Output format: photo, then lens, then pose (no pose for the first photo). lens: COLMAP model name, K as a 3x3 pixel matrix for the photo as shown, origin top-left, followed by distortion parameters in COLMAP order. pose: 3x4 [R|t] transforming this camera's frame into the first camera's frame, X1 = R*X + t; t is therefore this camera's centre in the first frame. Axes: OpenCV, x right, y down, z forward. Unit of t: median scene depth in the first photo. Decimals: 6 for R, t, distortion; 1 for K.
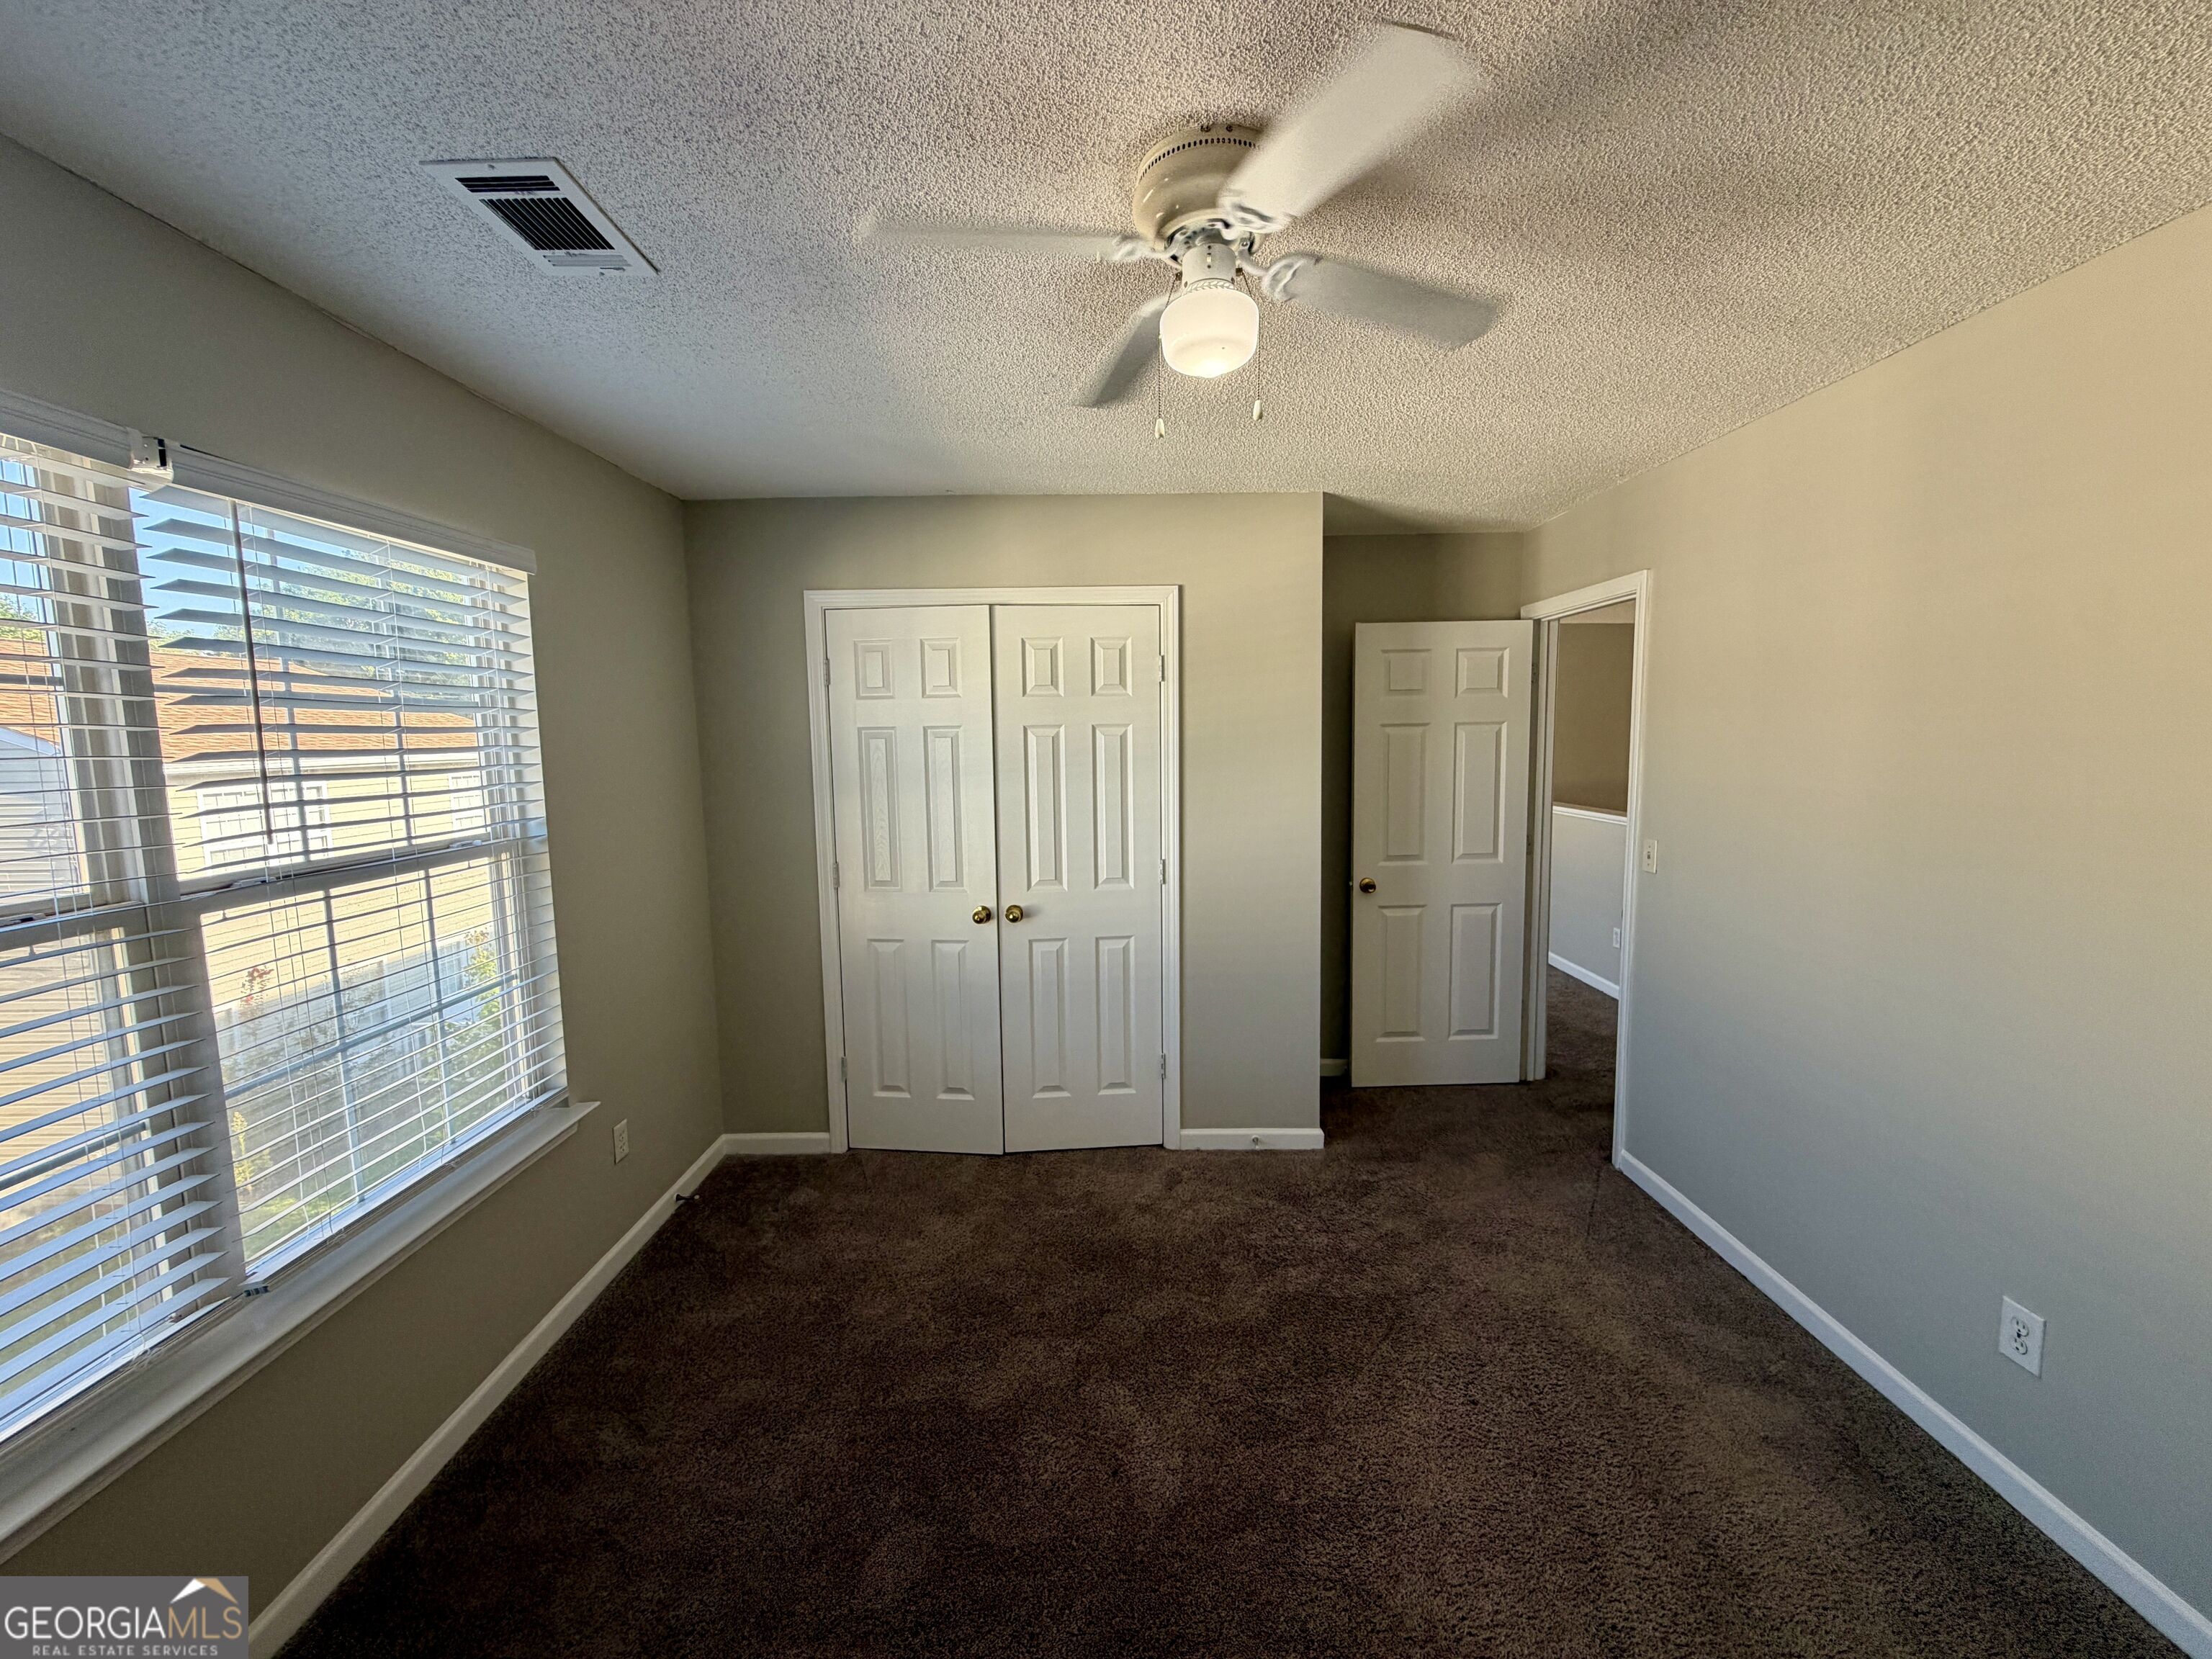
lens RADIAL K [[881.7, 0, 1103.3], [0, 881.7, 828.3], [0, 0, 1]] dist [-0.000359, 0.000394]
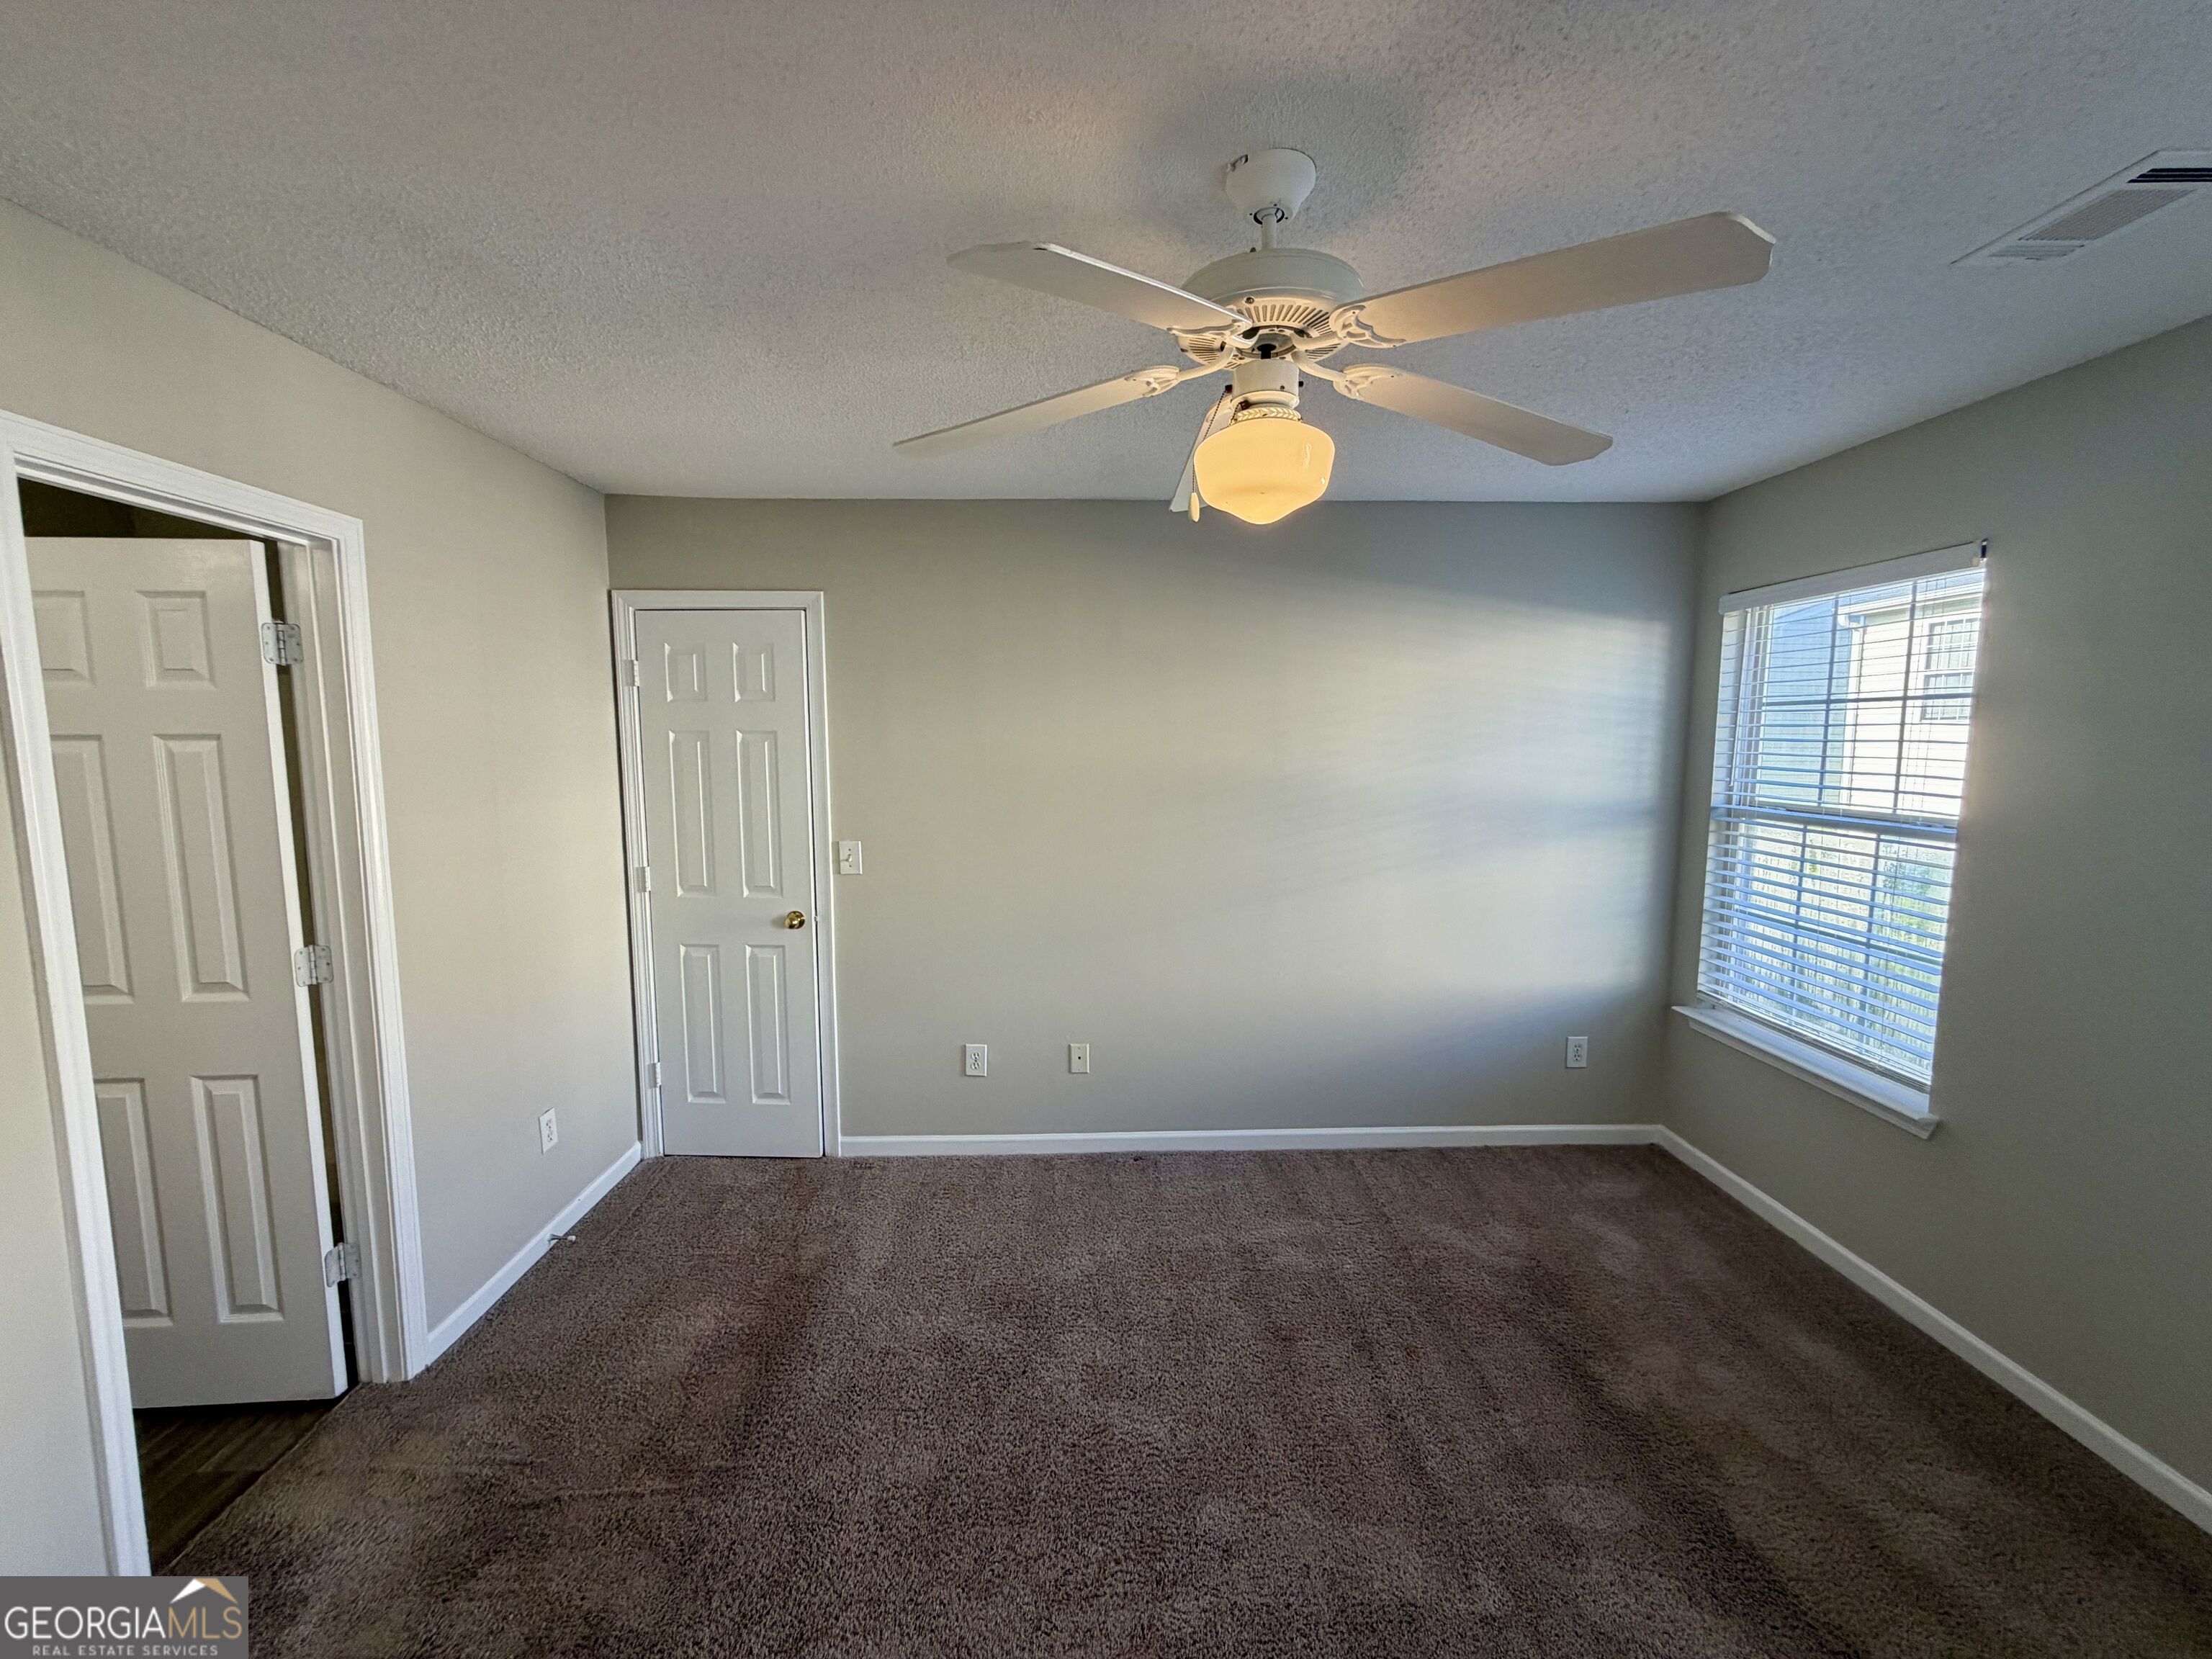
lens RADIAL K [[881.7, 0, 1103.3], [0, 881.7, 828.3], [0, 0, 1]] dist [-0.000359, 0.000394]
pose [[-0.999422, 0.020061, -0.027449, 0.184487], [0.013865, 0.977671, 0.209685, -0.108751], [0.031043, 0.209184, -0.977384, 0.965271]]
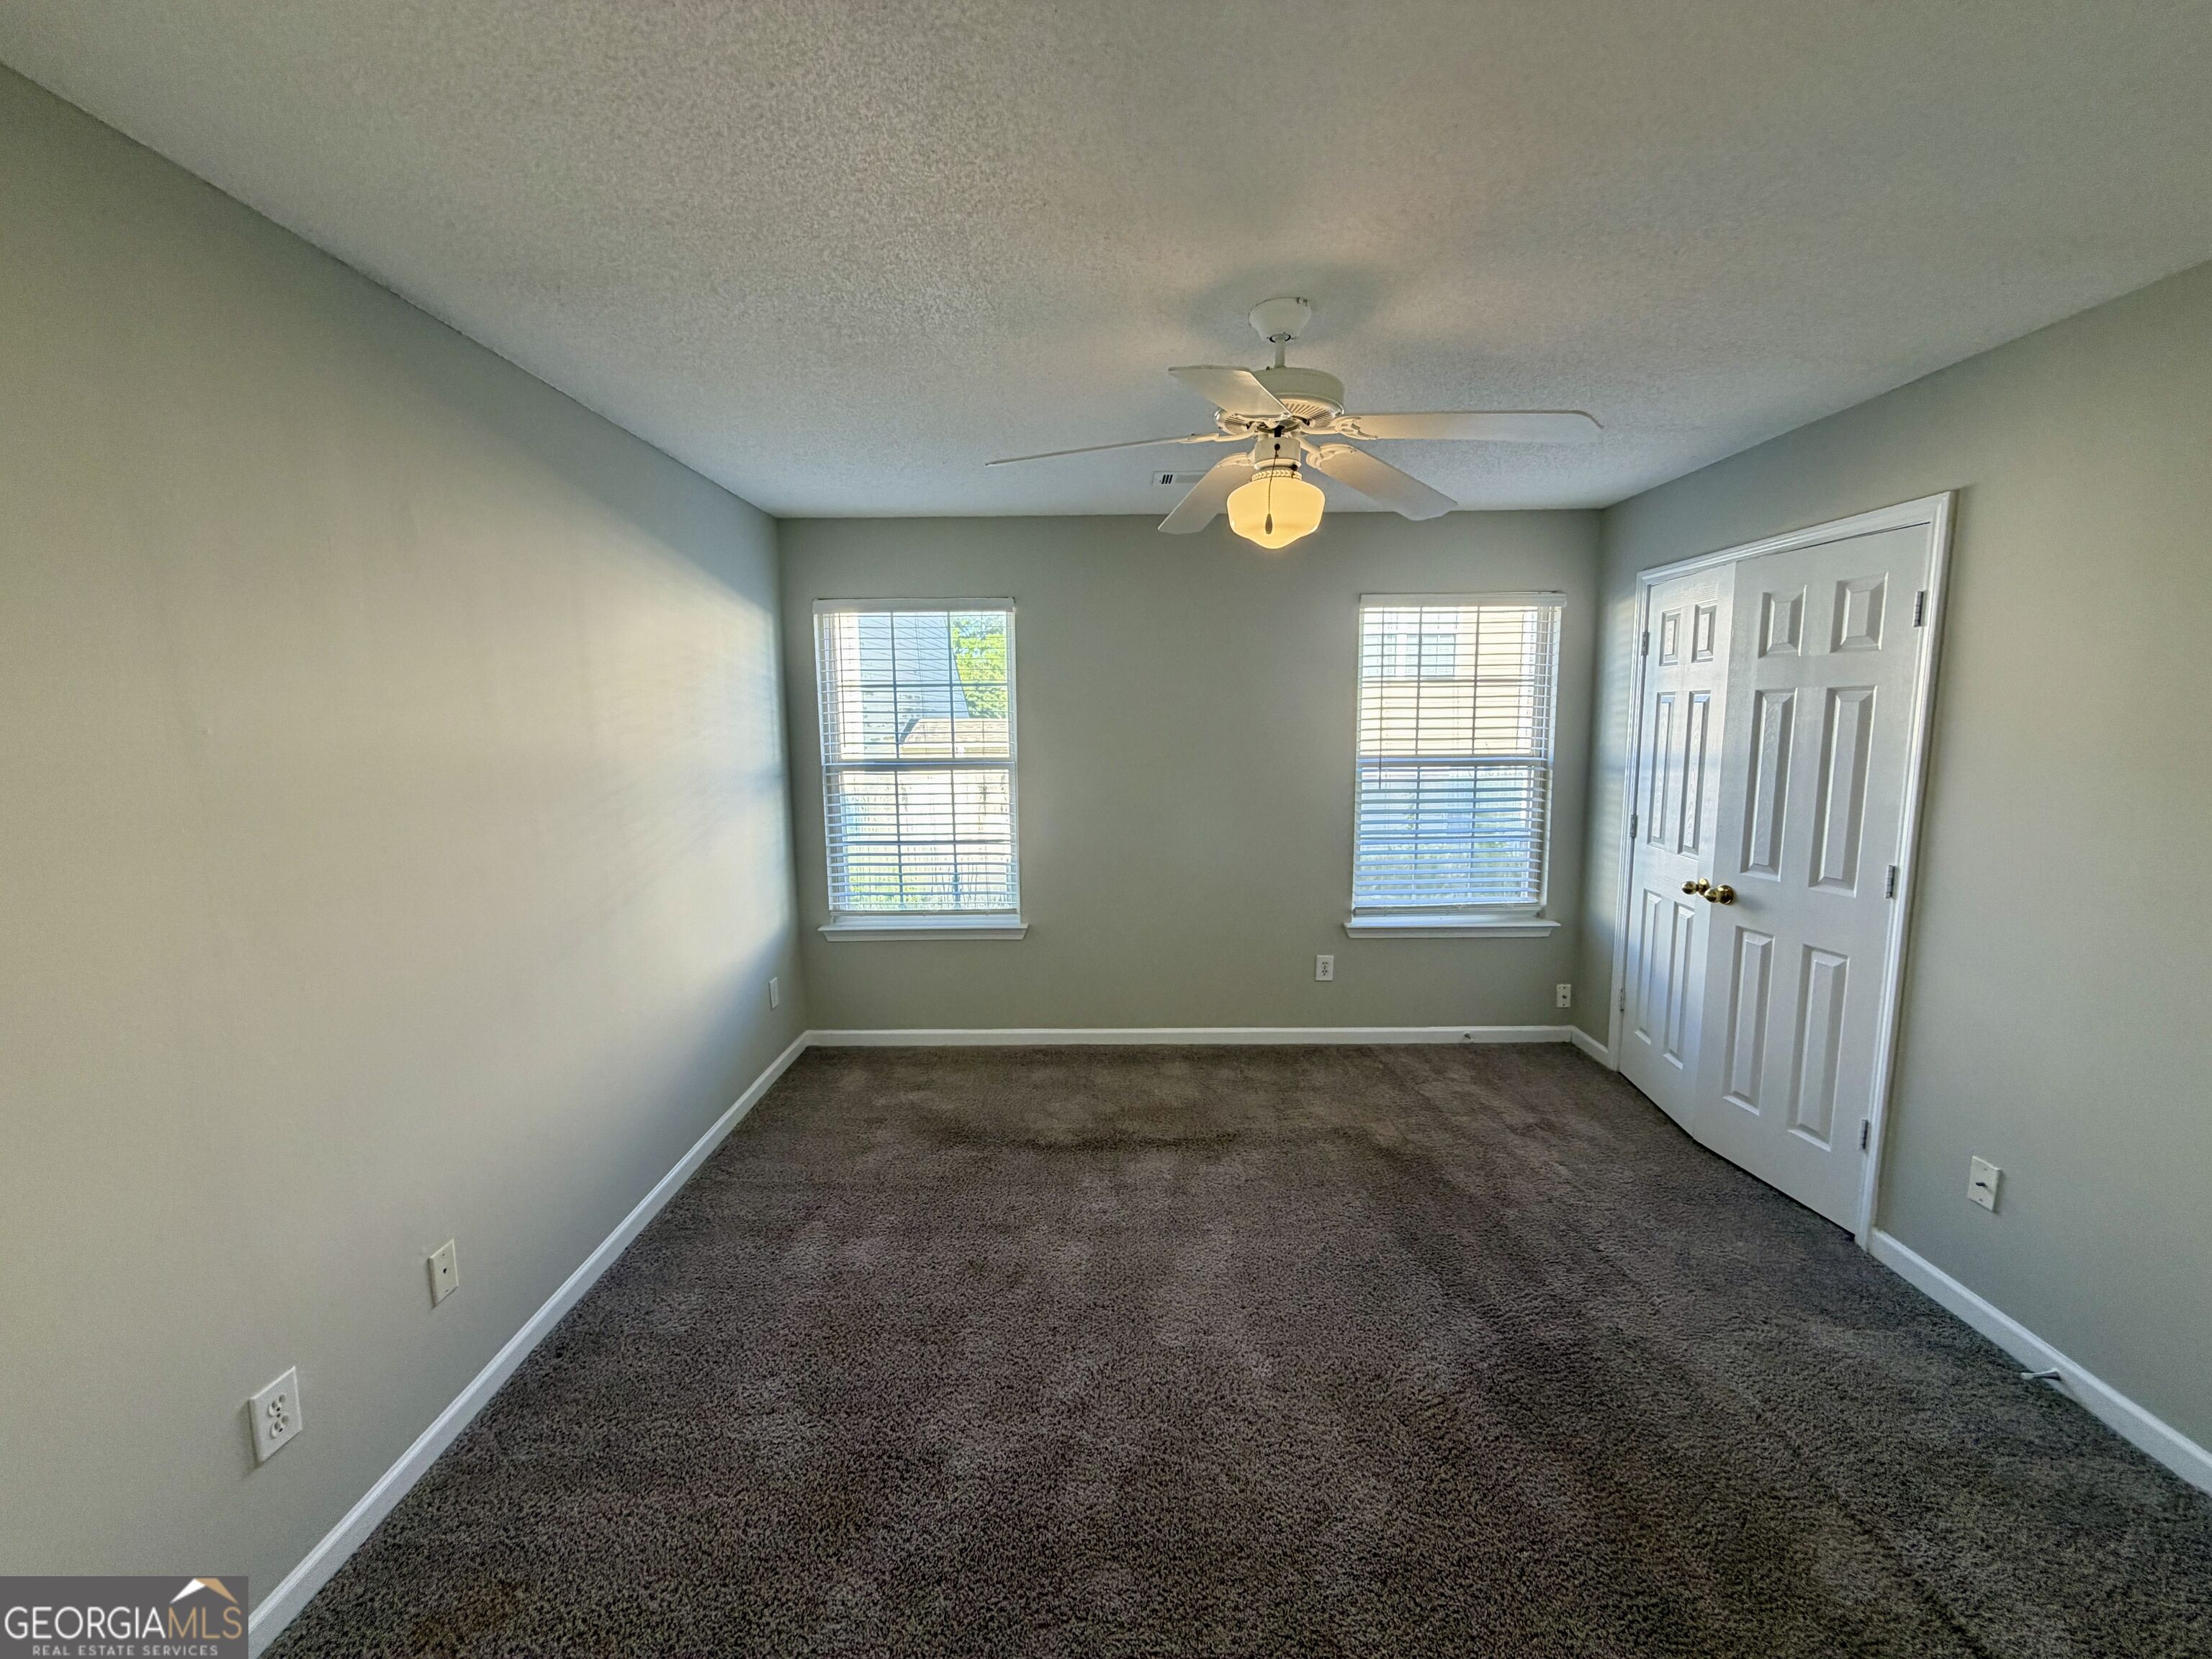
lens RADIAL K [[881.7, 0, 1103.3], [0, 881.7, 828.3], [0, 0, 1]] dist [-0.000359, 0.000394]
pose [[-0.006563, 0.145522, -0.989333, 0.813212], [-0.096124, 0.984681, 0.145475, -0.039705], [0.995348, 0.096054, 0.007525, 0.330369]]
